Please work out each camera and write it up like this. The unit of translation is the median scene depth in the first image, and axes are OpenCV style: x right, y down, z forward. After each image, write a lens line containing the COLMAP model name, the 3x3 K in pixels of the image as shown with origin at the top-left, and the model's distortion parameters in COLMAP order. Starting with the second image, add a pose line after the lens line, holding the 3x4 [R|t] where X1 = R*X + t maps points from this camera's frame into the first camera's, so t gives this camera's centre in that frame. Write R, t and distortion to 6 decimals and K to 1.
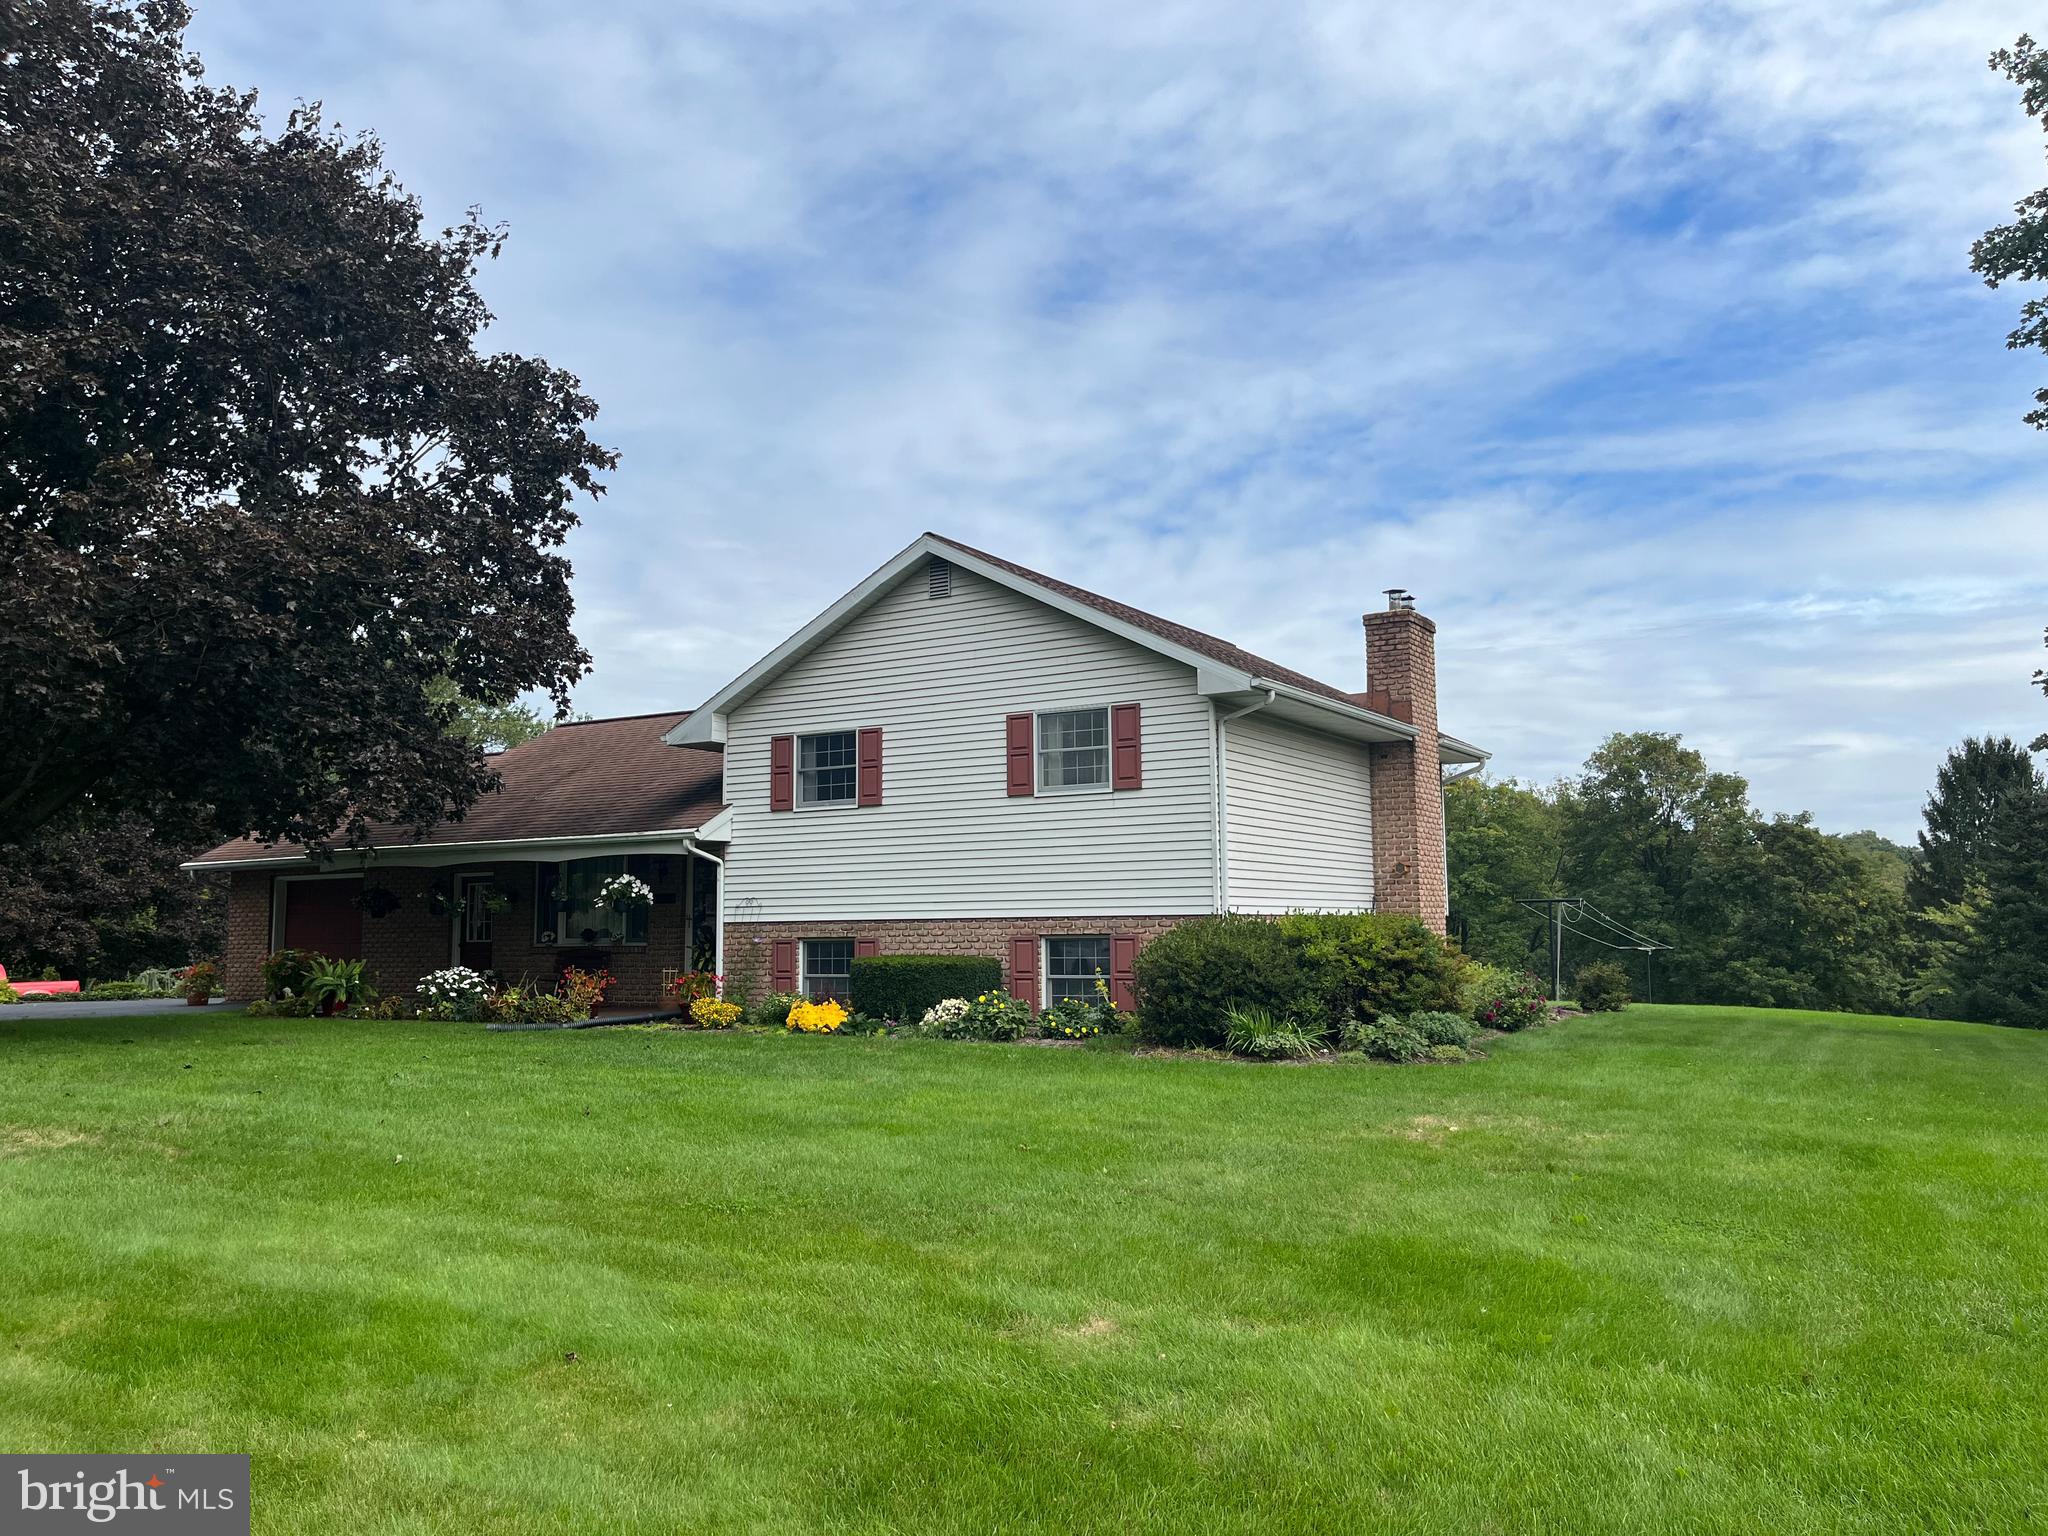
lens RADIAL K [[1547.3, 0, 1024.0], [0, 1547.3, 768.0], [0, 0, 1]] dist [0.073761, -0.098216]
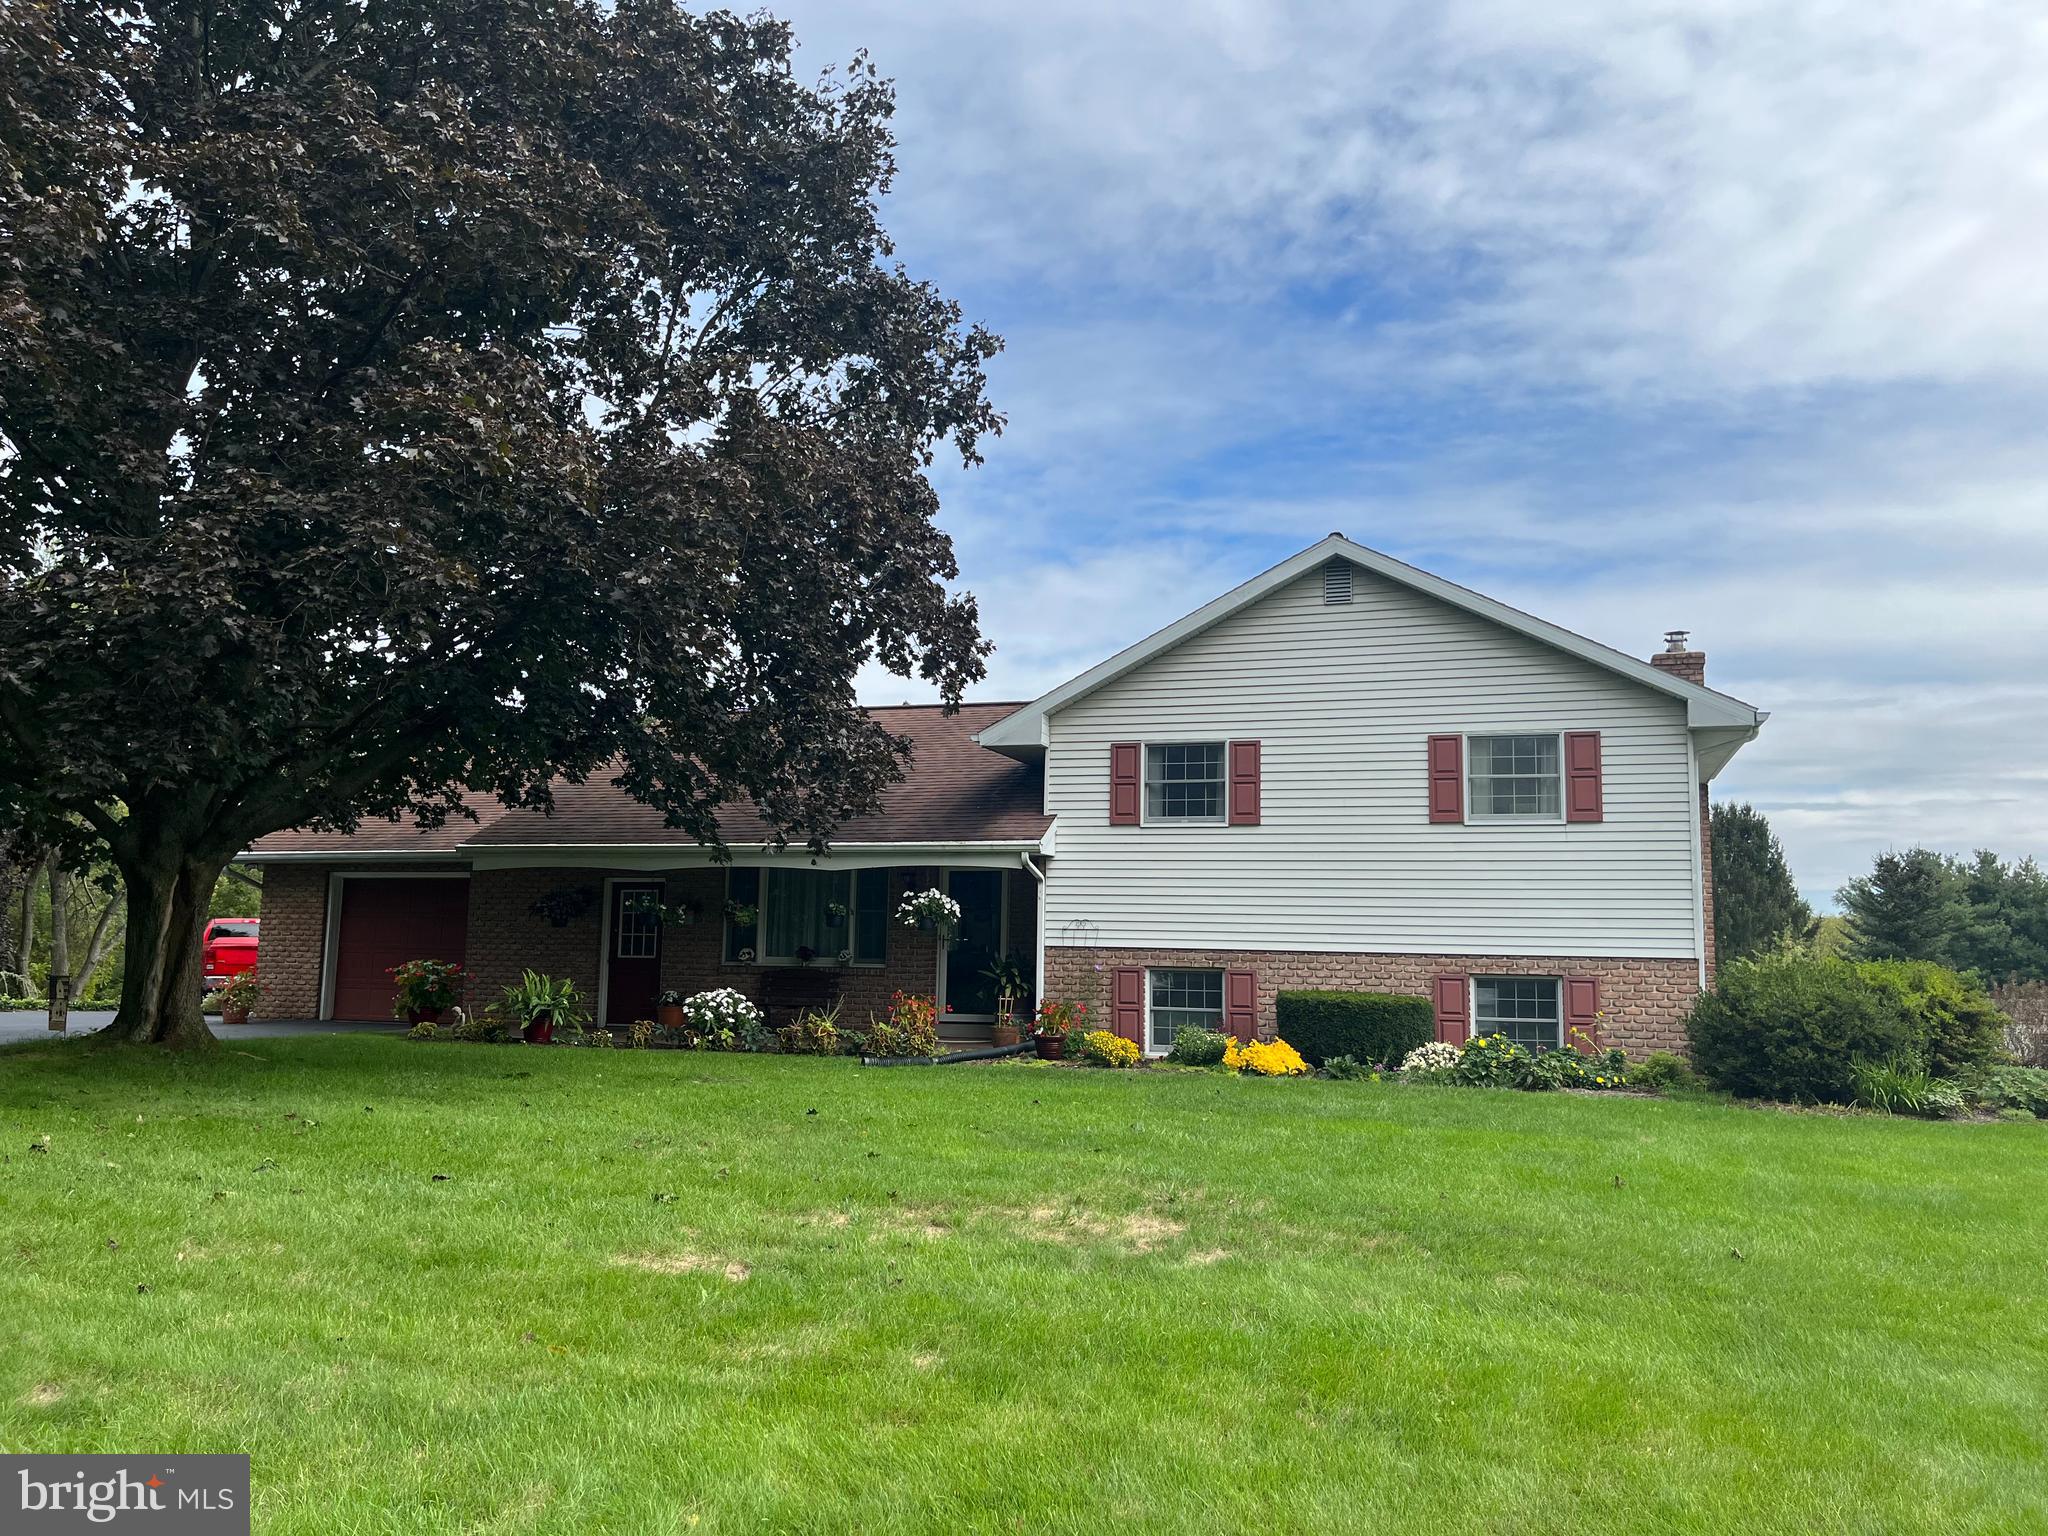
lens RADIAL K [[1565.3, 0, 1024.0], [0, 1565.3, 768.0], [0, 0, 1]] dist [0.073403, -0.100072]
pose [[0.974006, 0.056278, 0.219420, -0.414194], [-0.052615, 0.998361, -0.022508, 0.017806], [-0.220328, 0.010378, 0.975371, 0.120030]]
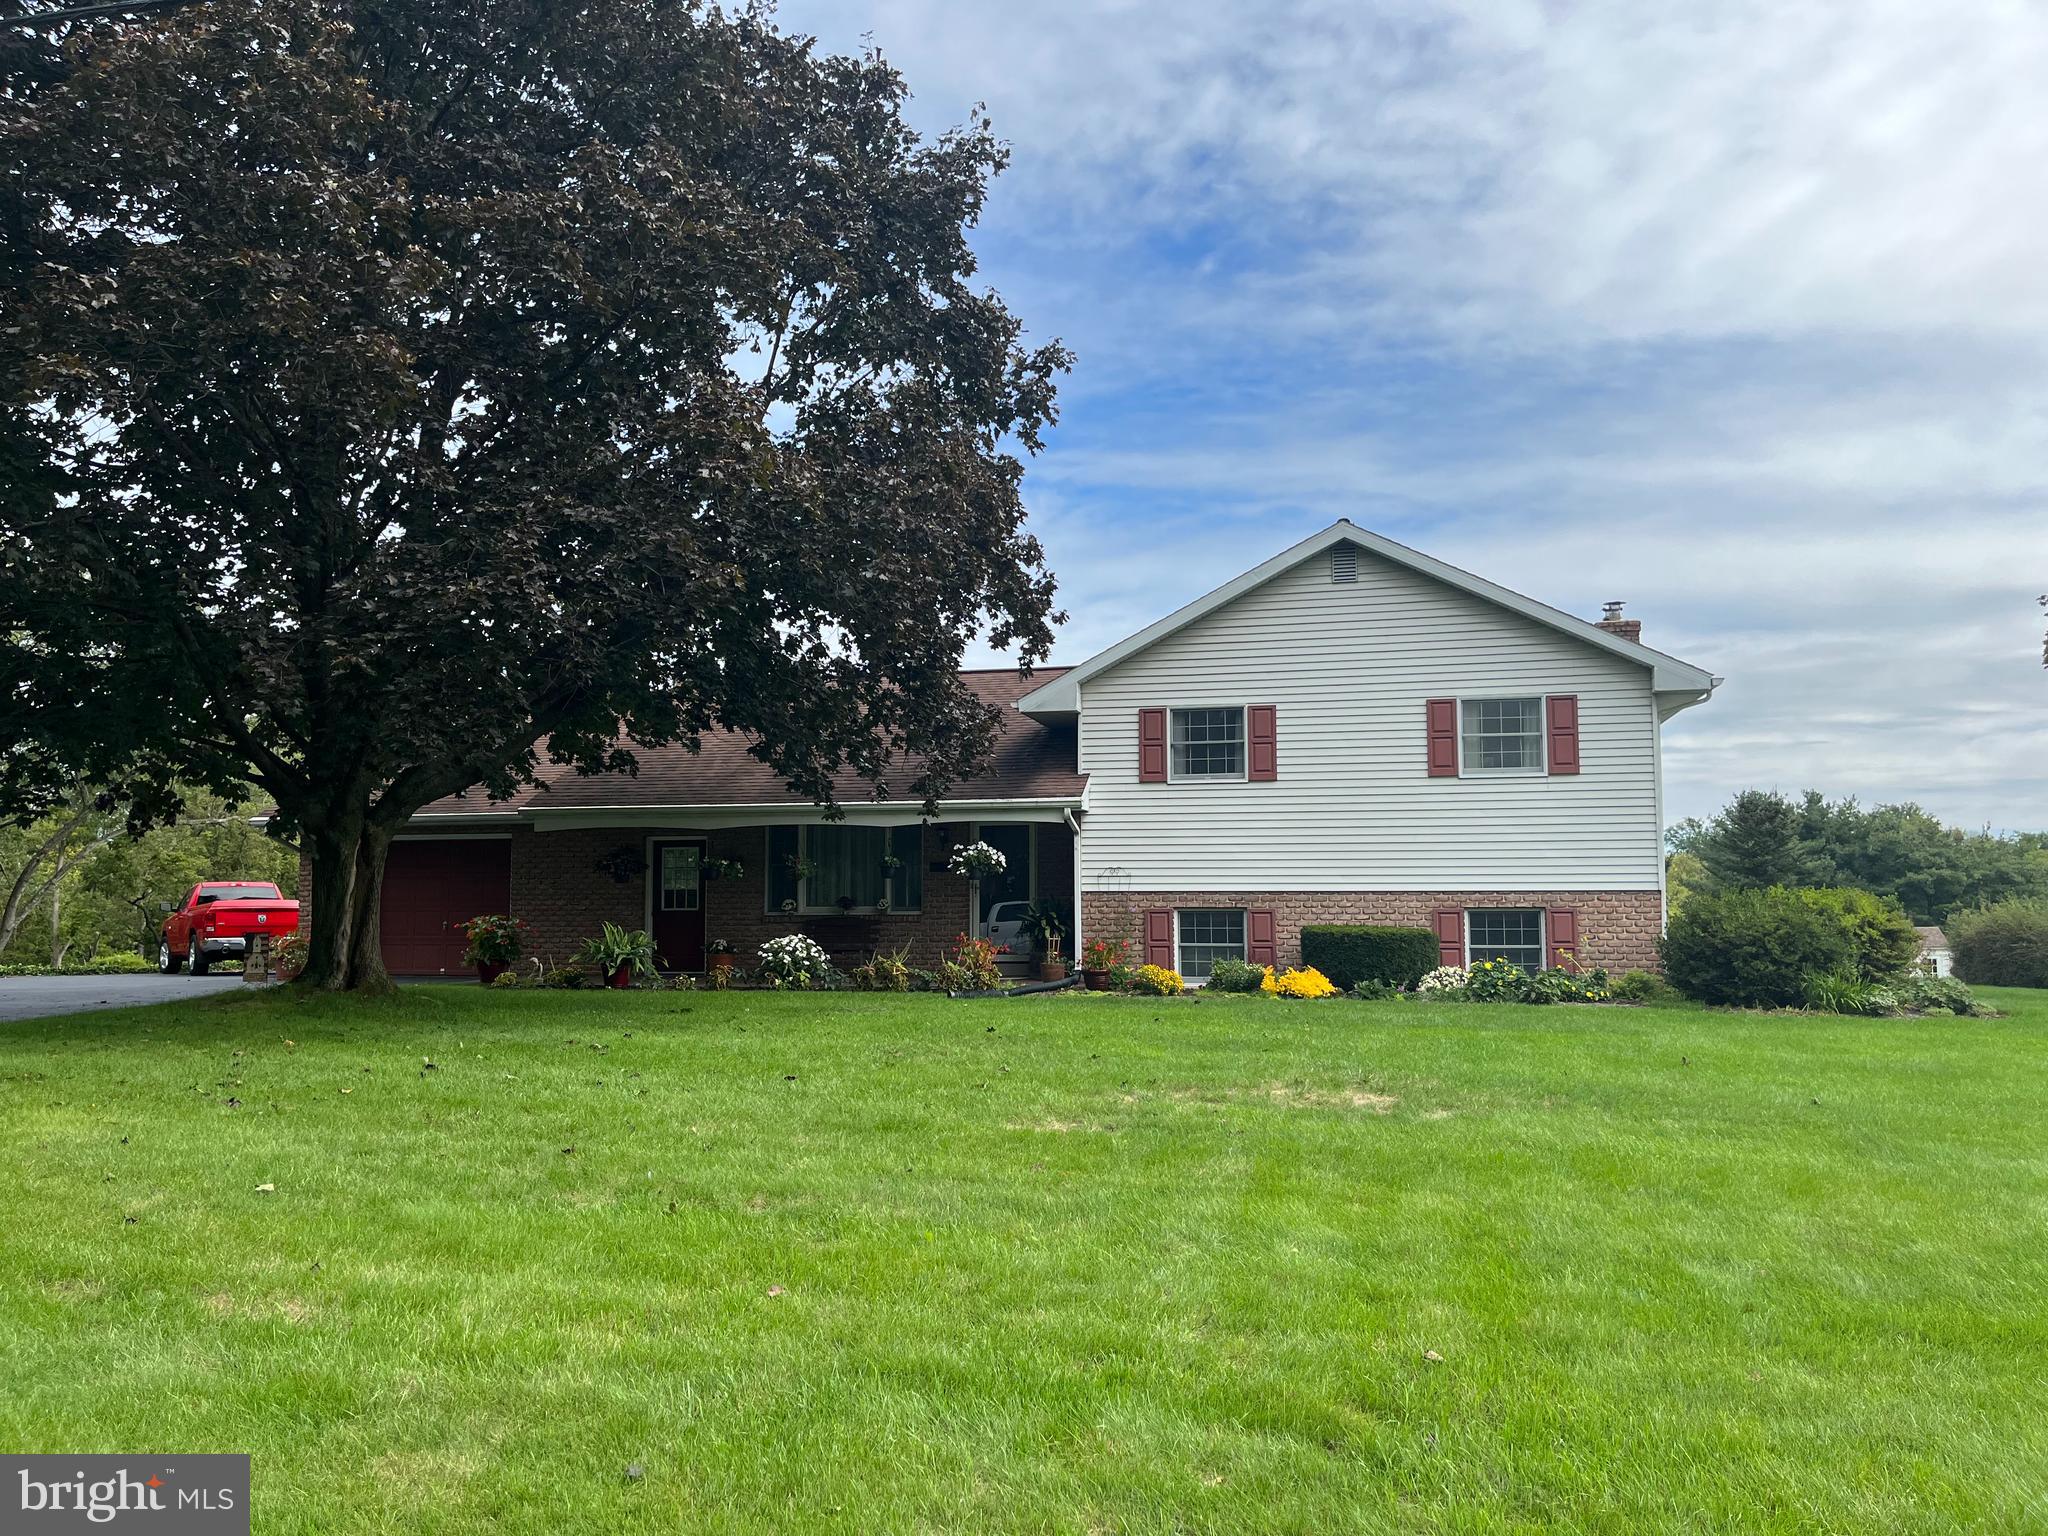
lens RADIAL K [[1563.1, 0, 1013.7], [0, 1563.1, 795.6], [0, 0, 1]] dist [0.090270, -0.148578]
pose [[0.953279, 0.032341, 0.300356, -0.546139], [-0.040612, 0.998947, 0.021336, 0.018096], [-0.299350, -0.032538, 0.953588, 0.055093]]
